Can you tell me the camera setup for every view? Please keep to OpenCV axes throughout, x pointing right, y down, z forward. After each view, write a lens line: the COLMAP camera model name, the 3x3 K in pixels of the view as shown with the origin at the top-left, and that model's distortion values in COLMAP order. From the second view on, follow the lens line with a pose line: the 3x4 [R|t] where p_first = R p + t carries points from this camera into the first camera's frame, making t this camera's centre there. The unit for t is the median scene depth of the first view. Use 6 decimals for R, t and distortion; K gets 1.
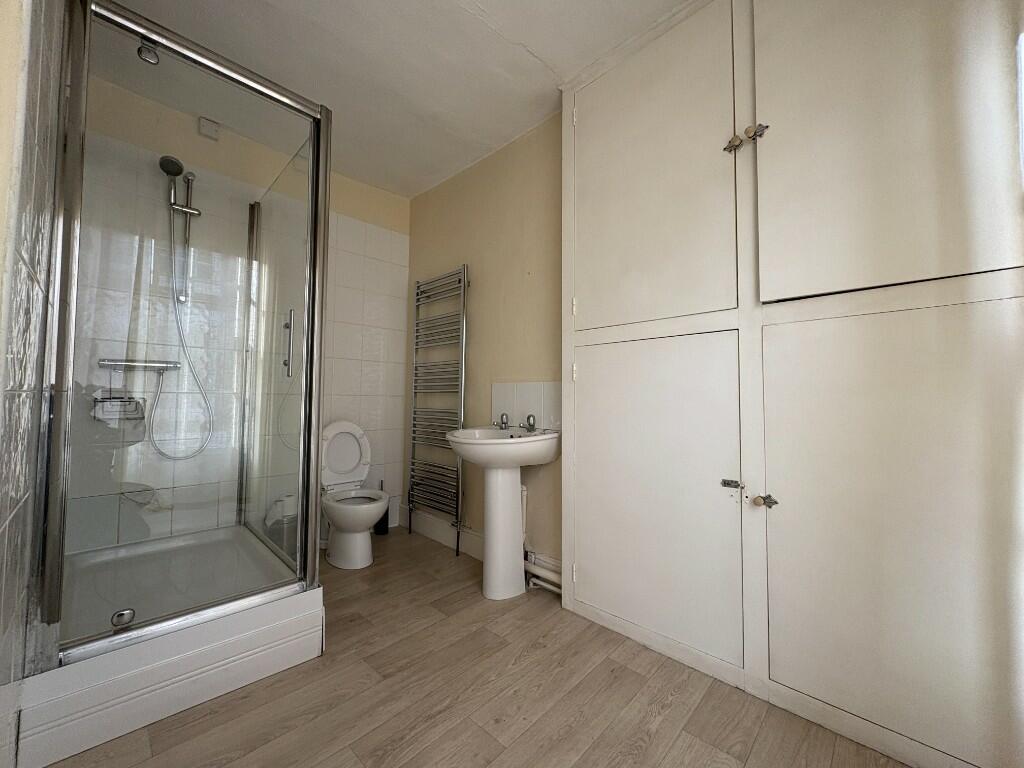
lens RADIAL K [[407.0, 0, 508.7], [0, 407.0, 377.5], [0, 0, 1]] dist [-0.000395, -0.000005]
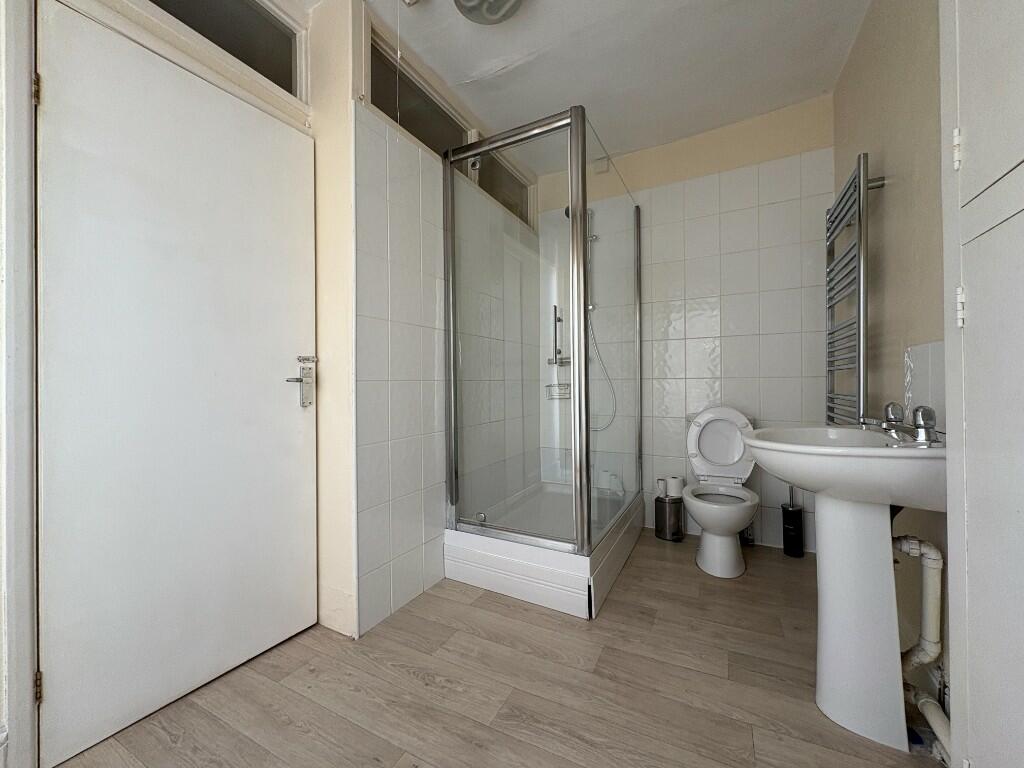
lens RADIAL K [[407.0, 0, 510.9], [0, 407.0, 391.3], [0, 0, 1]] dist [-0.000395, -0.000005]
pose [[0.290884, 0.005776, -0.956741, 0.499896], [0.057780, 0.998051, 0.023593, 0.047606], [0.955012, -0.062144, 0.289984, 0.535431]]
